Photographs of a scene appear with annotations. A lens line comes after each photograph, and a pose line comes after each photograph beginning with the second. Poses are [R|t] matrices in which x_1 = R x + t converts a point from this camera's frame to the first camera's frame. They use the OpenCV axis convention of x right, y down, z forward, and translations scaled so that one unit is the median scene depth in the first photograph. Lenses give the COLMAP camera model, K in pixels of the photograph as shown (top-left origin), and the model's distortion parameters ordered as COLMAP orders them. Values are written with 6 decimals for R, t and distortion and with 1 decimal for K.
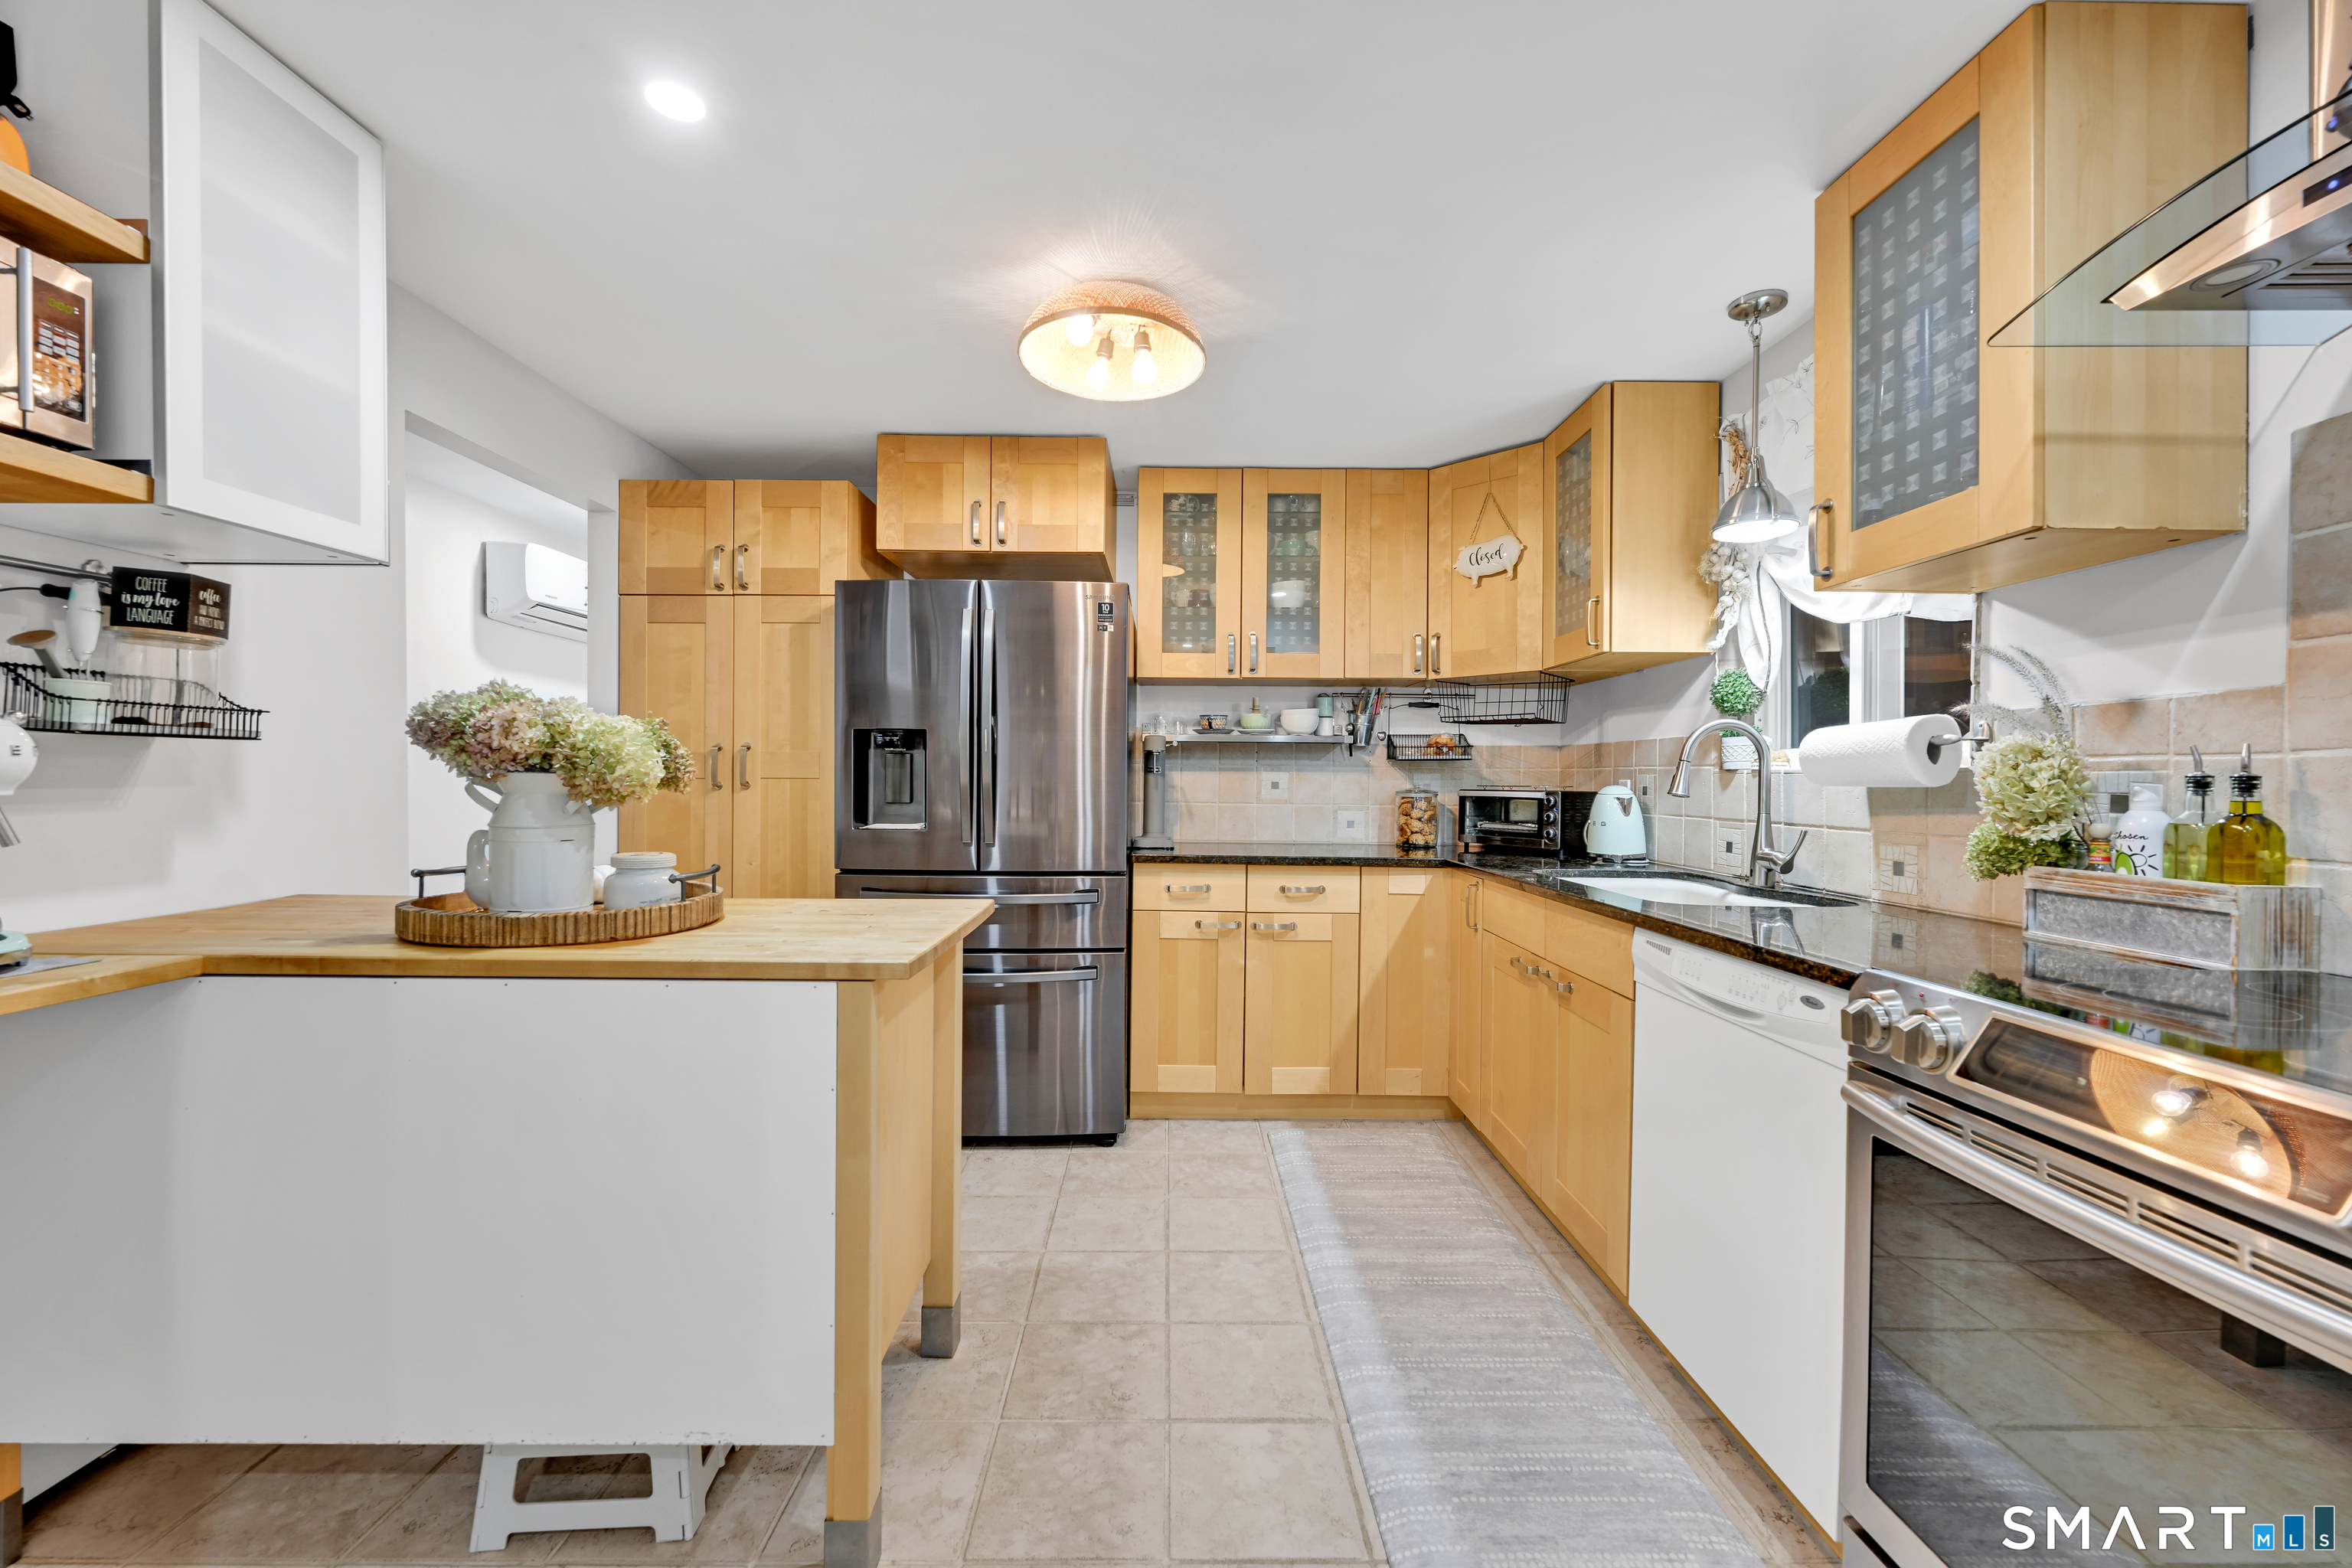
lens RADIAL K [[936.9, 0, 1186.6], [0, 936.9, 792.9], [0, 0, 1]] dist [0.000374, 0.000102]
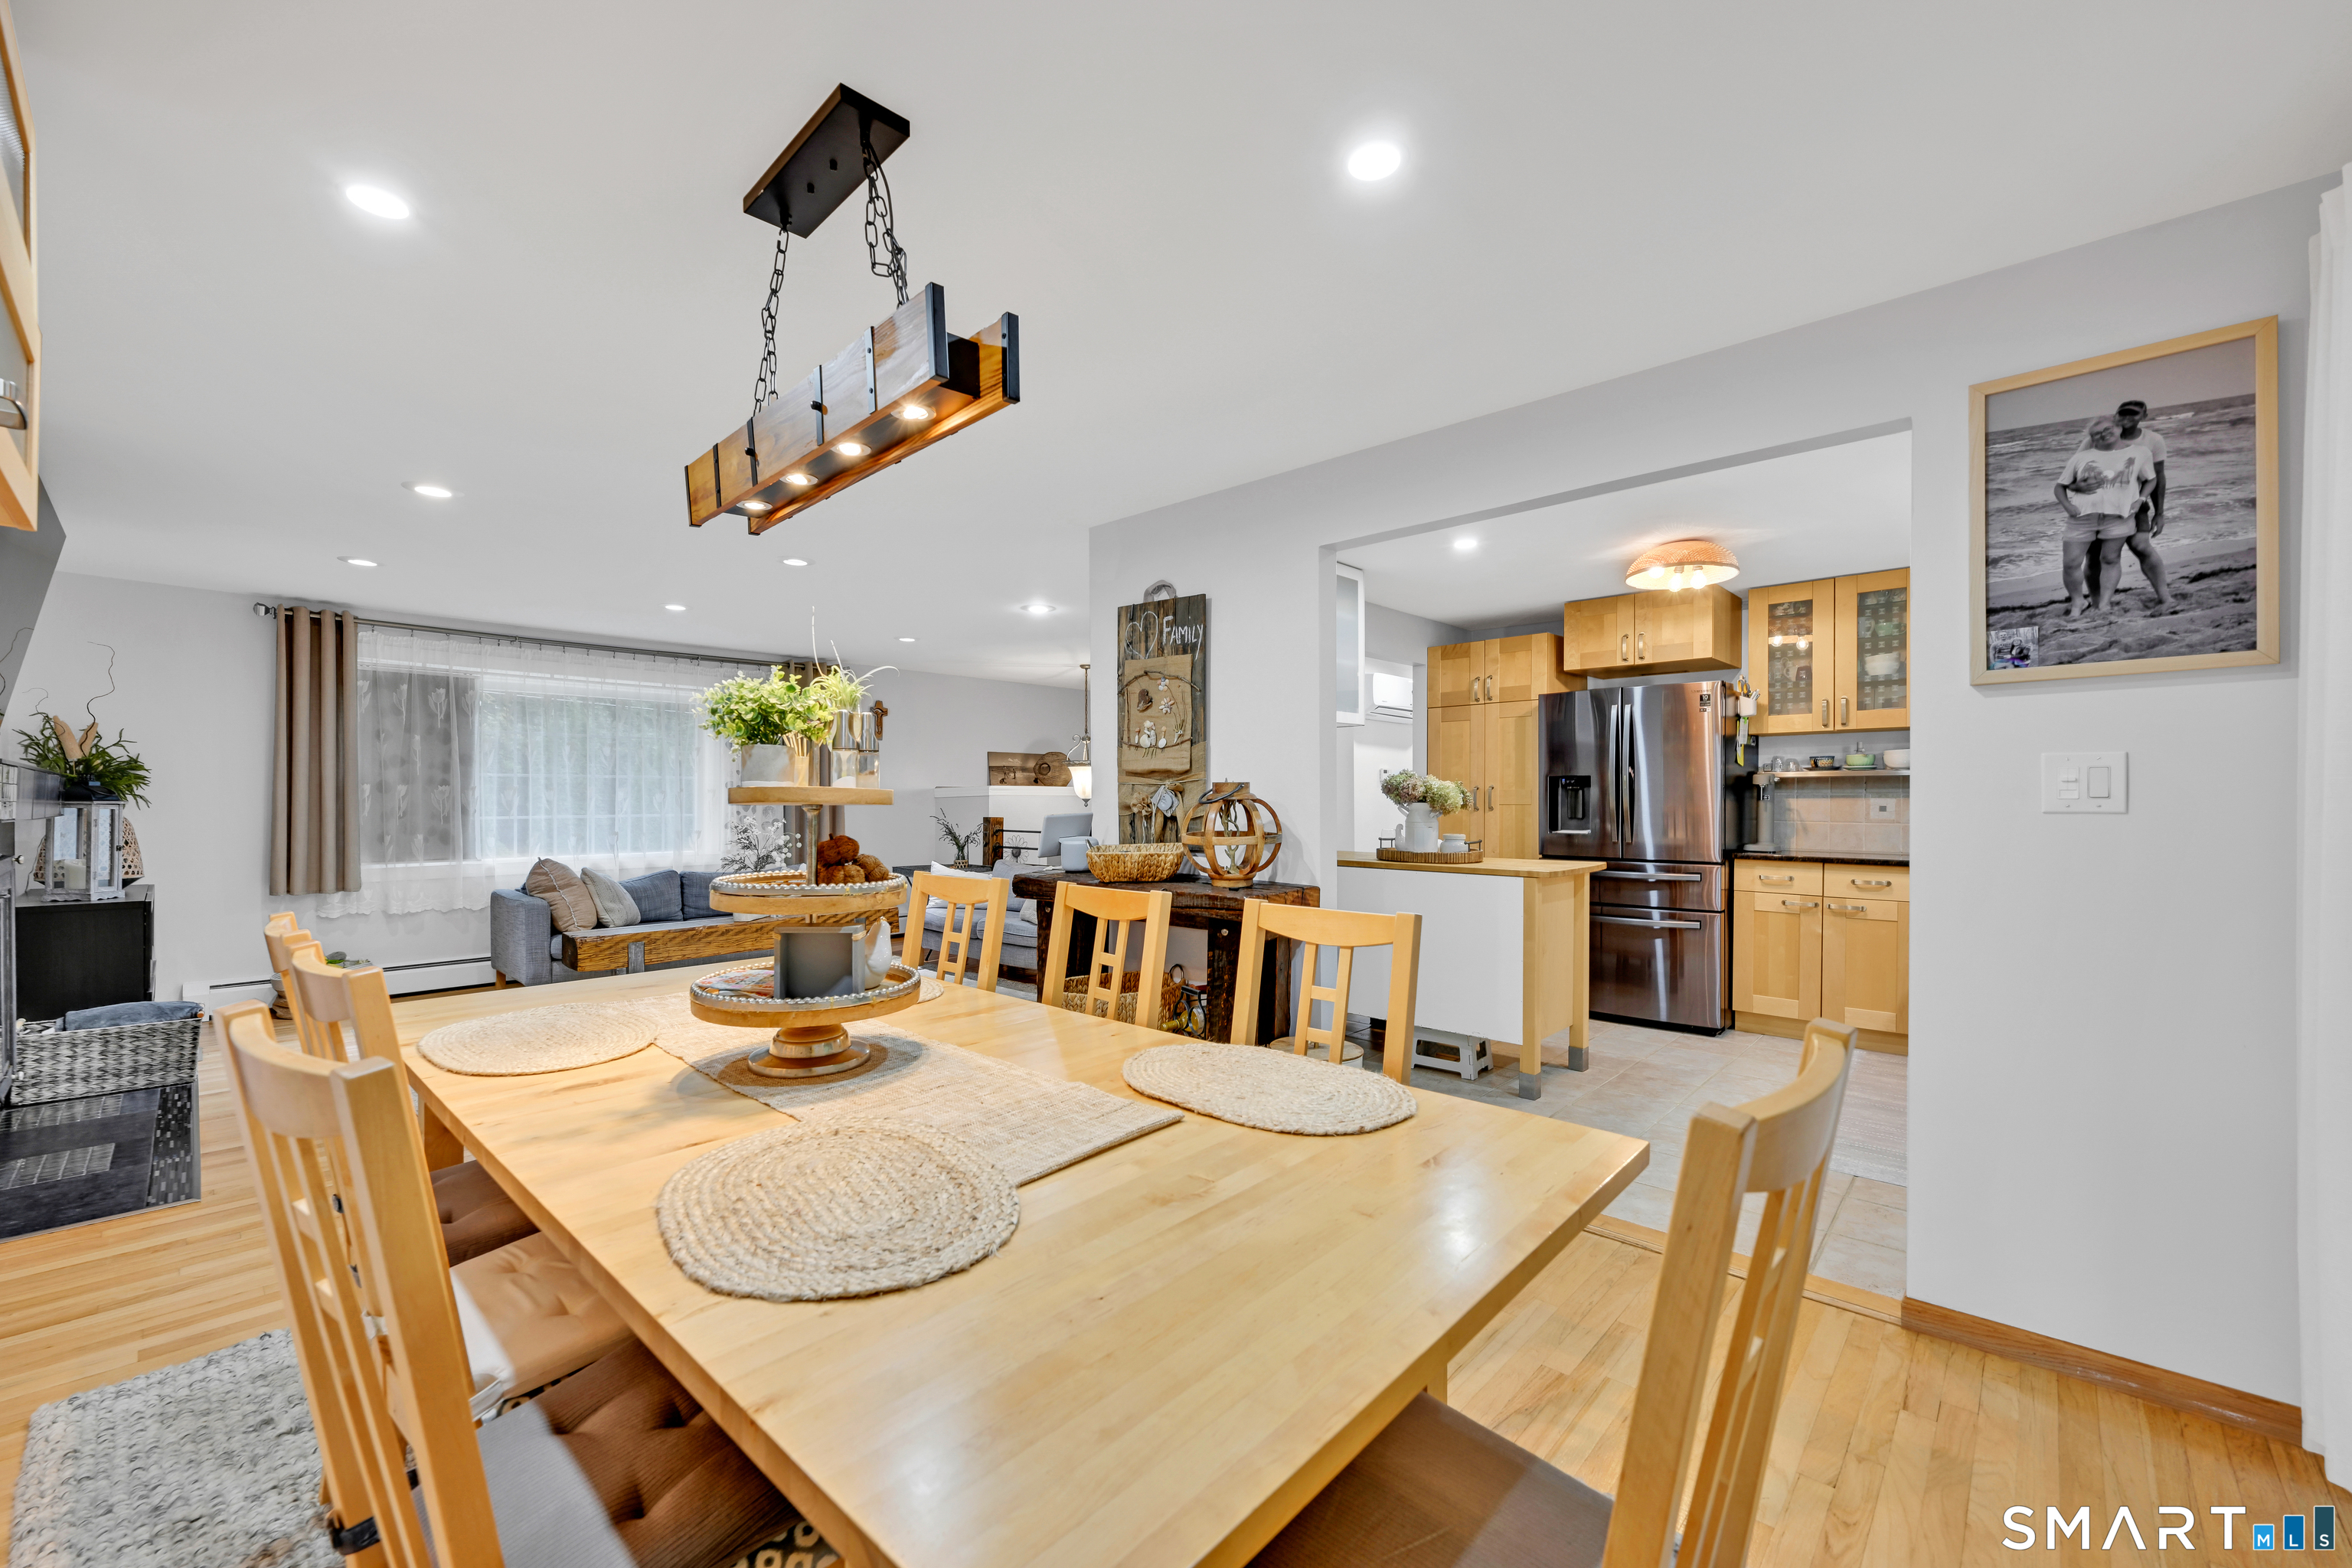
lens RADIAL K [[936.9, 0, 1186.6], [0, 936.9, 792.9], [0, 0, 1]] dist [0.000374, 0.000102]
pose [[0.730695, -0.013188, -0.682577, 0.328984], [-0.006688, 0.999627, -0.026474, 0.012808], [0.682672, 0.023909, 0.730334, -0.710782]]
